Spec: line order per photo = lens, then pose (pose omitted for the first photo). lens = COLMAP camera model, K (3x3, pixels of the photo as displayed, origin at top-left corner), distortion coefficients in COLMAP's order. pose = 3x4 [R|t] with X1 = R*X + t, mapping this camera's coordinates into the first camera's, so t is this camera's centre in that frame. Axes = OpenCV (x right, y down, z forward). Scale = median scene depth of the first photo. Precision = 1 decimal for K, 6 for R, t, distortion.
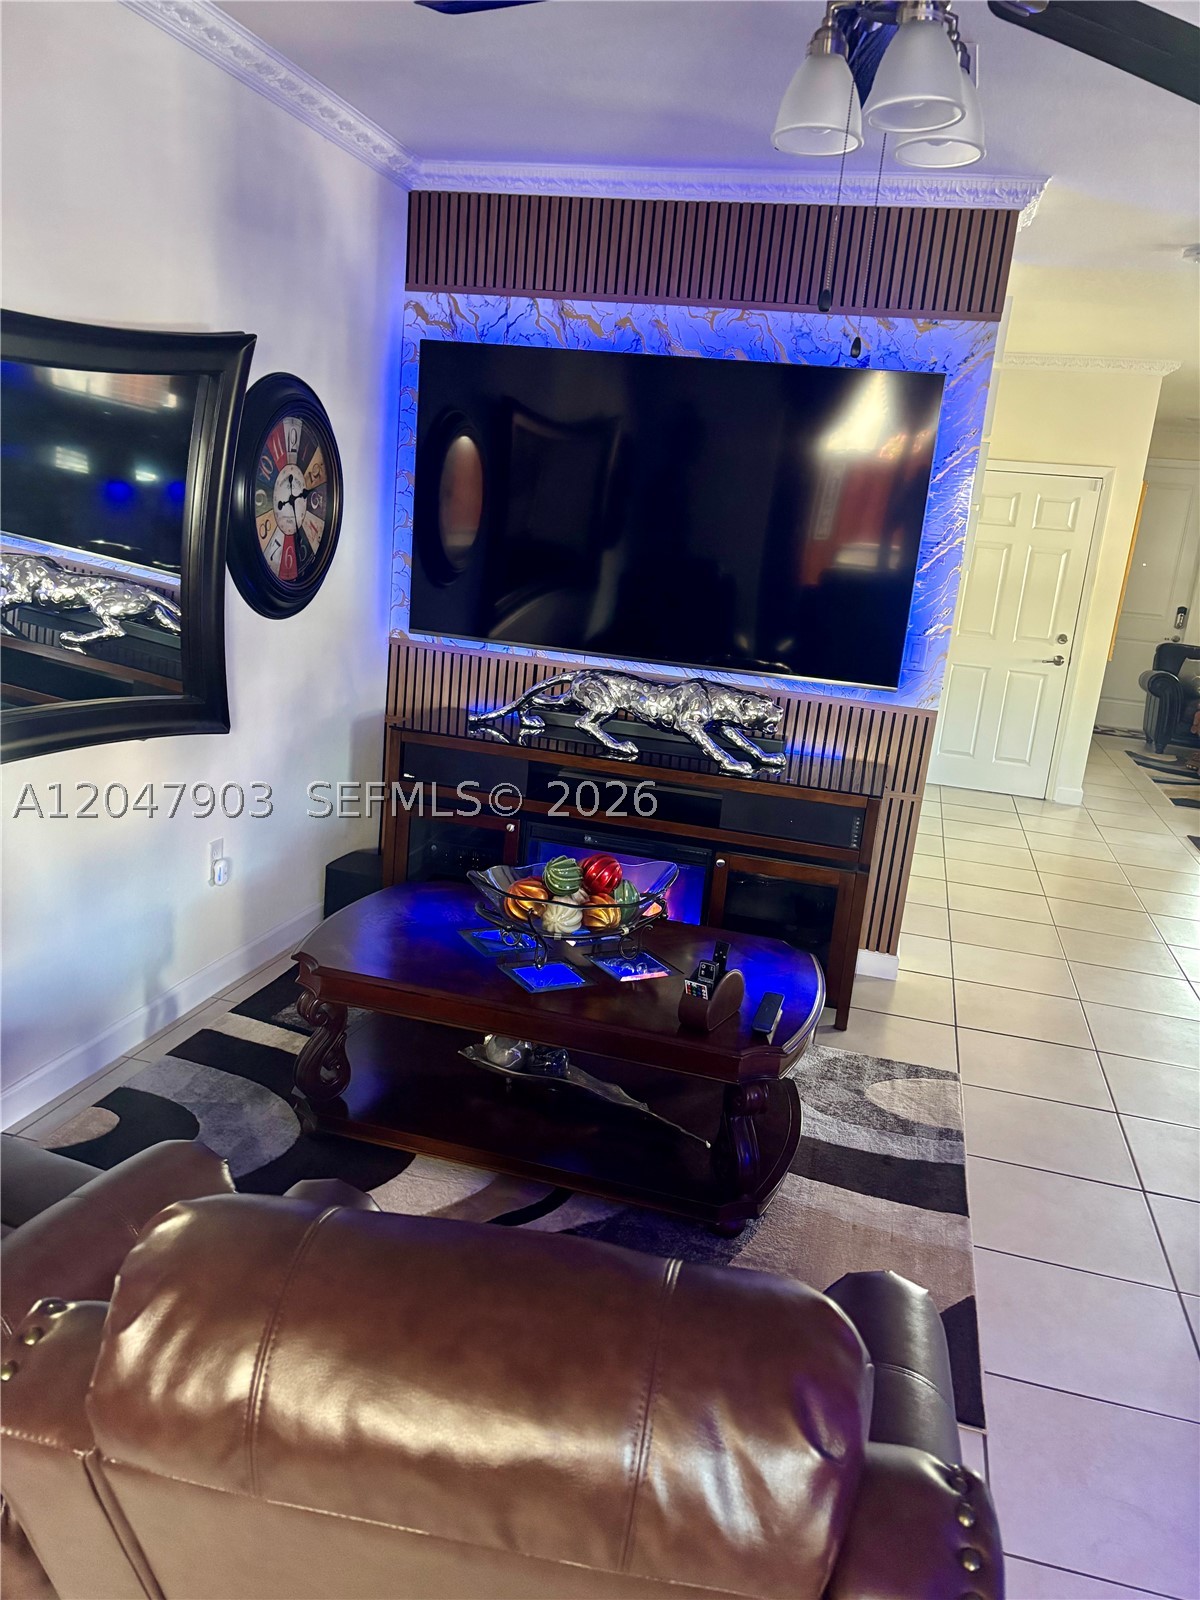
lens RADIAL K [[1244.8, 0, 600.0], [0, 1244.8, 800.0], [0, 0, 1]] dist [0.094016, -0.063787]
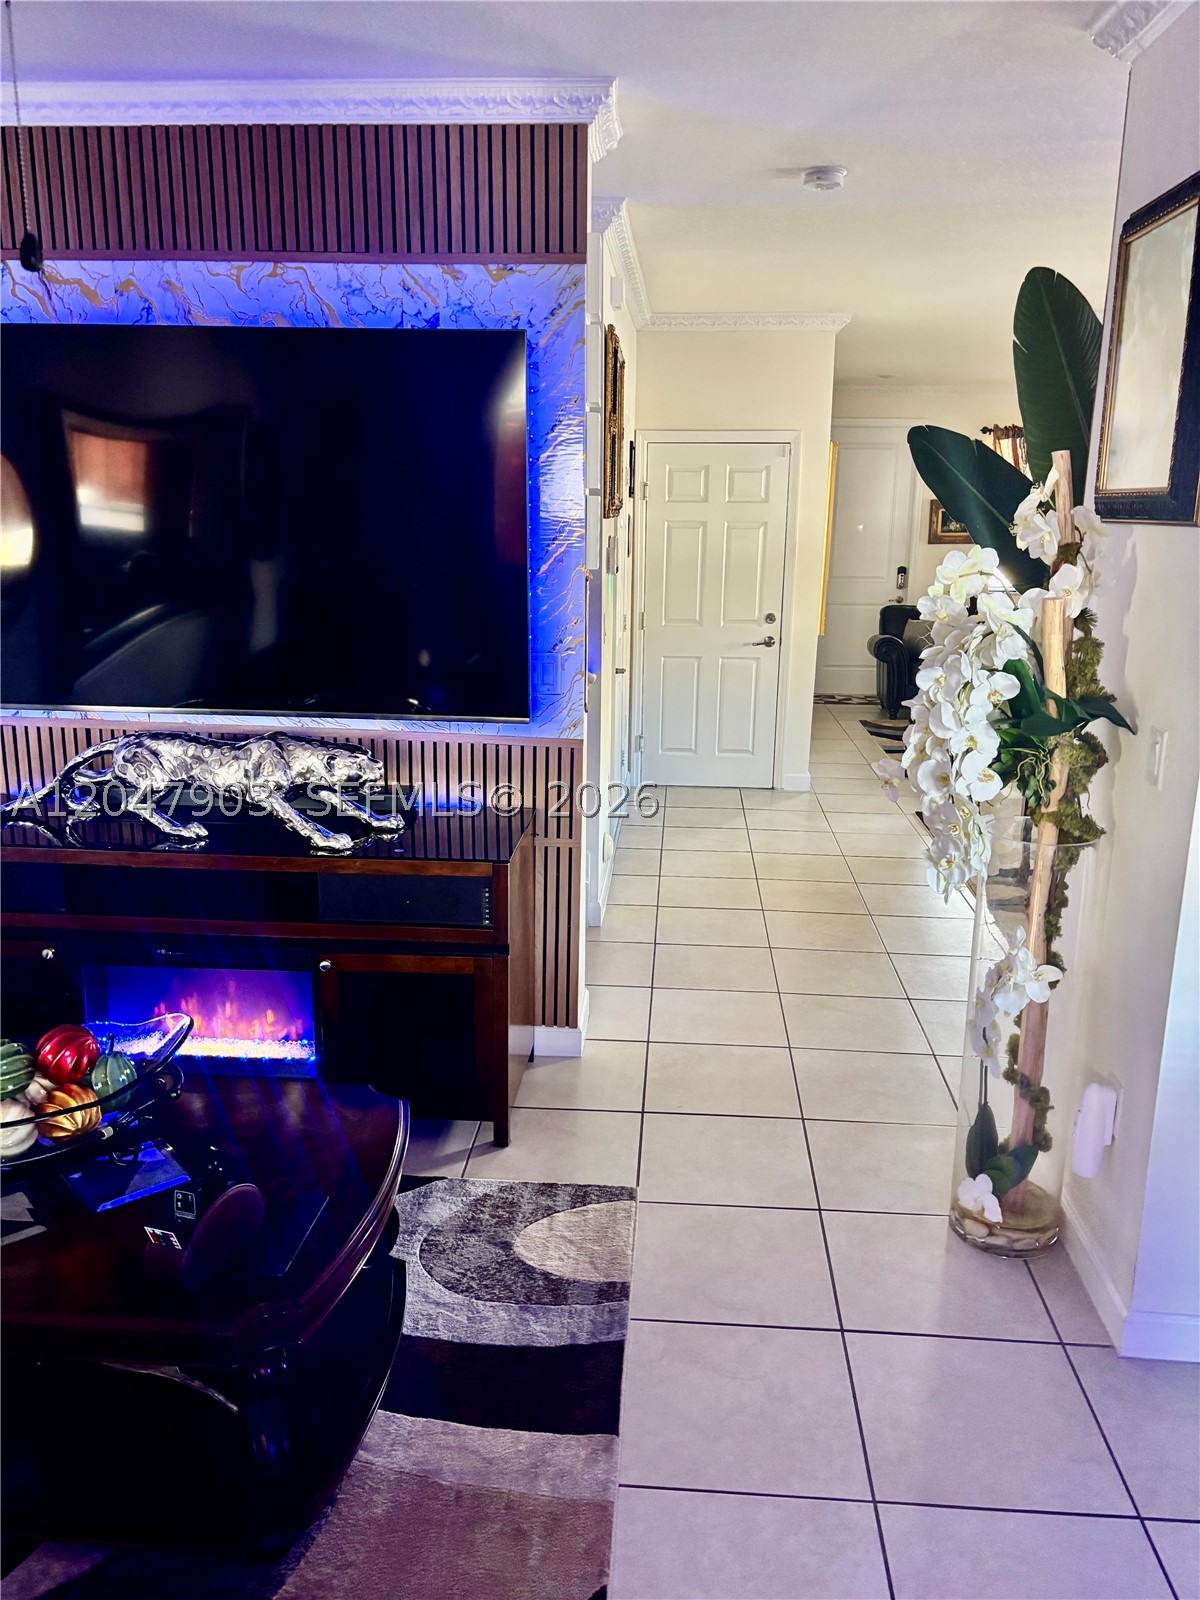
lens RADIAL K [[1214.1, 0, 600.0], [0, 1214.1, 800.0], [0, 0, 1]] dist [0.083567, -0.066241]
pose [[0.983104, -0.116196, 0.141442, 0.167334], [0.113858, 0.993194, 0.024543, -0.051042], [-0.143331, -0.008024, 0.989642, 0.205751]]
